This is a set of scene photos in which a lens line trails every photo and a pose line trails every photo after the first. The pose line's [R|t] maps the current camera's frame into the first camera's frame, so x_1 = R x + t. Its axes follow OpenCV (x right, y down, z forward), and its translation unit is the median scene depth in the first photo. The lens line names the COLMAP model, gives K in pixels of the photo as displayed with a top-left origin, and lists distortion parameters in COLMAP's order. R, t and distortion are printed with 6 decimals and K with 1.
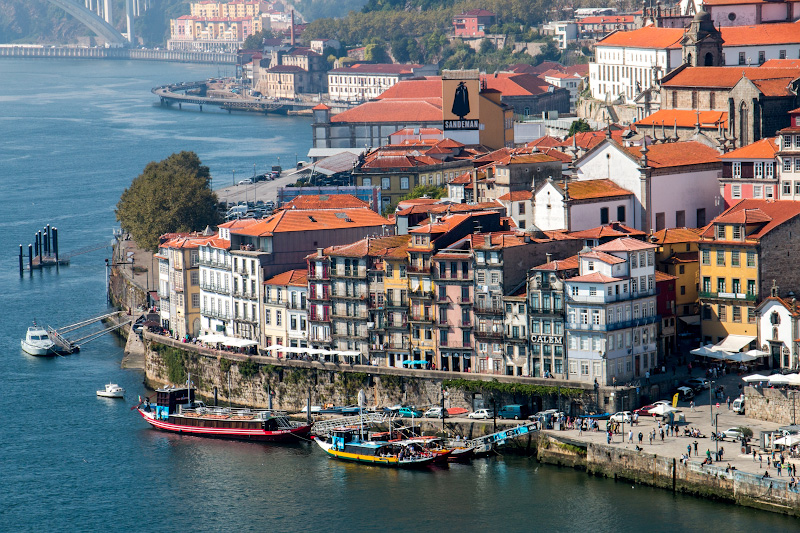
lens RADIAL K [[3657.8, 0, 391.9], [0, 3657.8, 271.4], [0, 0, 1]] dist [1.435447, 0.000000]
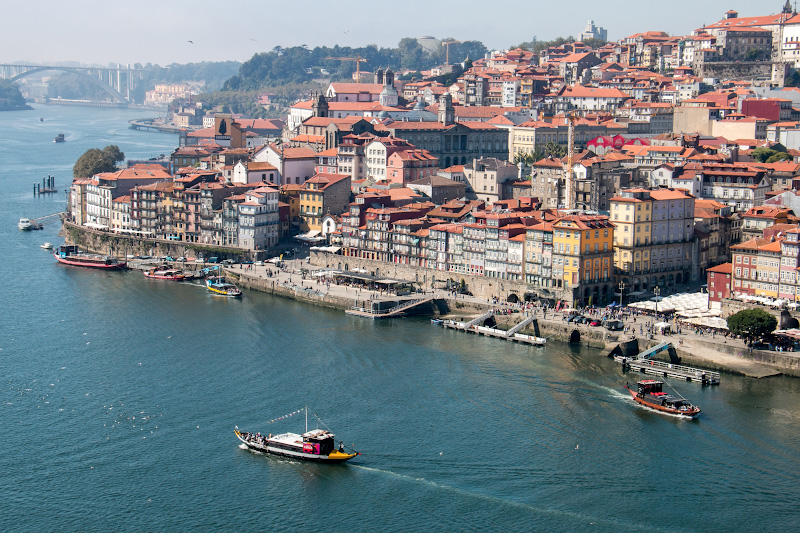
lens RADIAL K [[1555.6, 0, 396.8], [0, 1555.6, 269.3], [0, 0, 1]] dist [0.301612, 0.000000]
pose [[0.995800, 0.032414, 0.085630, 0.061101], [-0.035682, 0.998681, 0.036914, 0.003420], [-0.084320, -0.039814, 0.995643, 0.007785]]
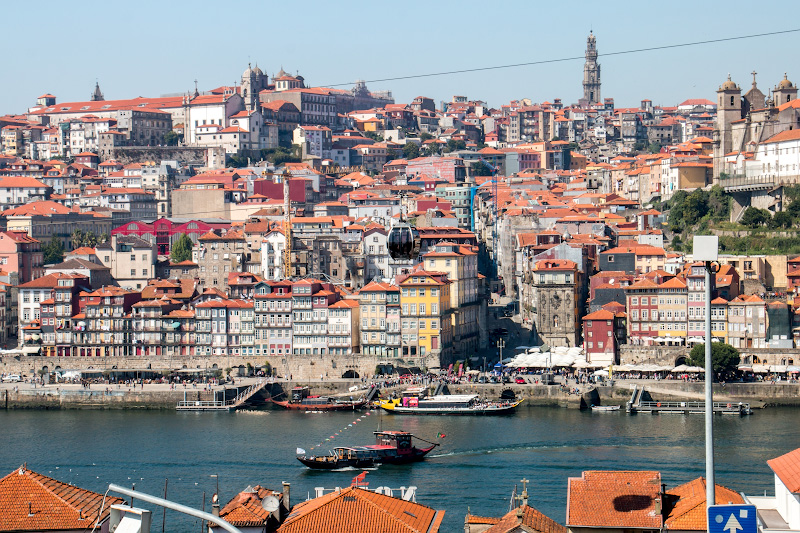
lens RADIAL K [[2086.5, 0, 403.0], [0, 2086.5, 262.0], [0, 0, 1]] dist [0.557366, 0.000000]
pose [[0.758124, 0.008376, 0.652057, -0.382726], [0.050068, 0.996218, -0.071008, 0.062693], [-0.650186, 0.086480, 0.754837, 0.106290]]
